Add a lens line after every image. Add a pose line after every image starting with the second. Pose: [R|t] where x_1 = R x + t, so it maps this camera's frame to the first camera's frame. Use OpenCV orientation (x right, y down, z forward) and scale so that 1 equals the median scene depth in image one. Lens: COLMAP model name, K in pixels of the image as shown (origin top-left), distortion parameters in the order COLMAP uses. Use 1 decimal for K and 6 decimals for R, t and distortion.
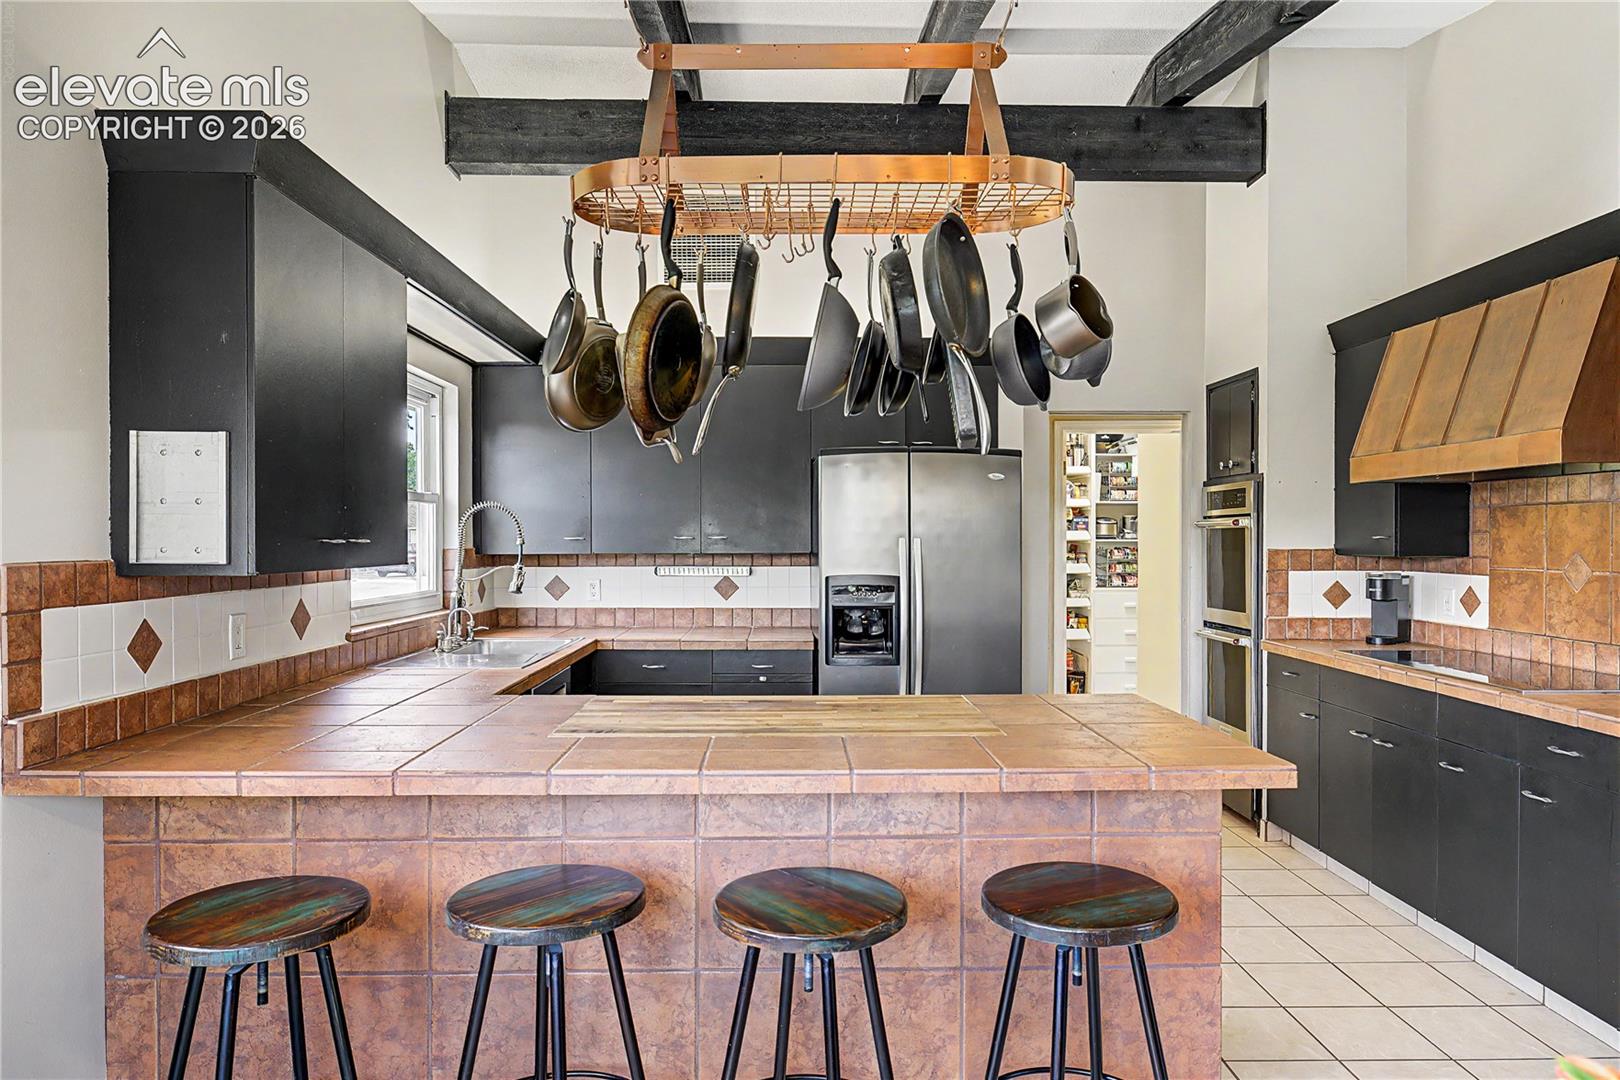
lens RADIAL K [[1028.3, 0, 833.4], [0, 1028.3, 542.7], [0, 0, 1]] dist [0.001137, 0.000330]
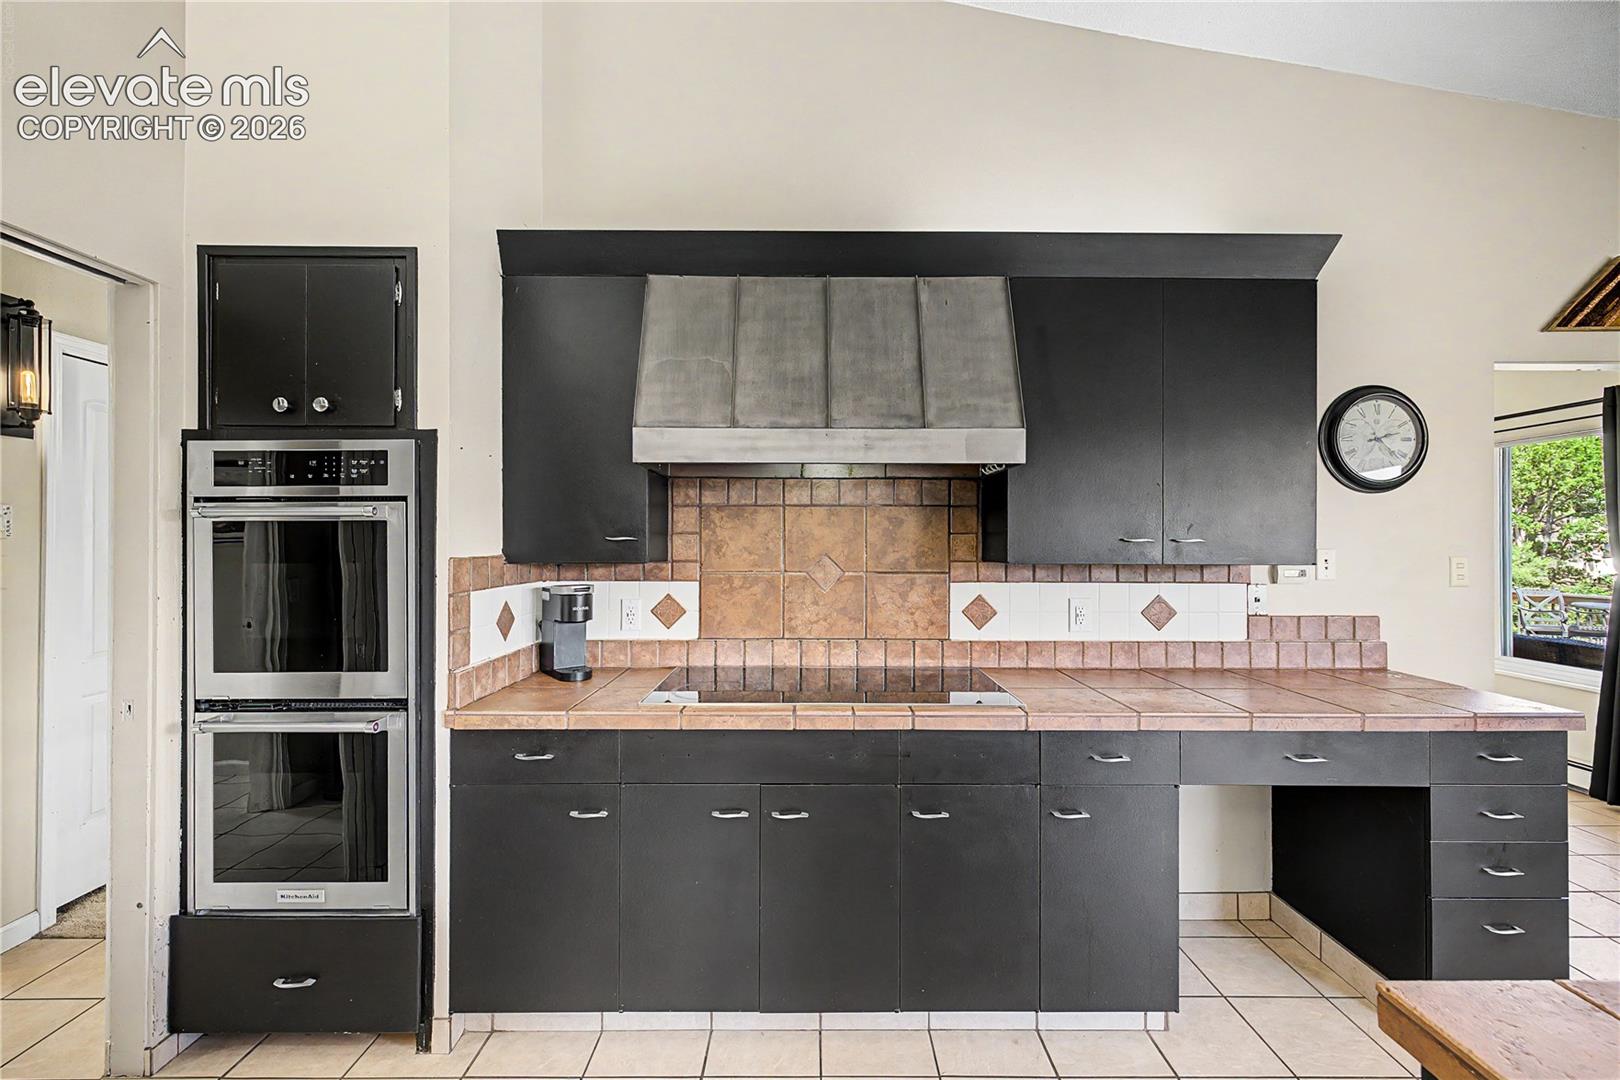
lens RADIAL K [[678.8, 0, 815.0], [0, 678.8, 535.6], [0, 0, 1]] dist [-0.001139, -0.000814]
pose [[0.019849, 0.008307, 0.999768, 0.034174], [0.004802, 0.999953, -0.008404, -0.002568], [-0.999791, 0.004968, 0.019808, 0.838213]]
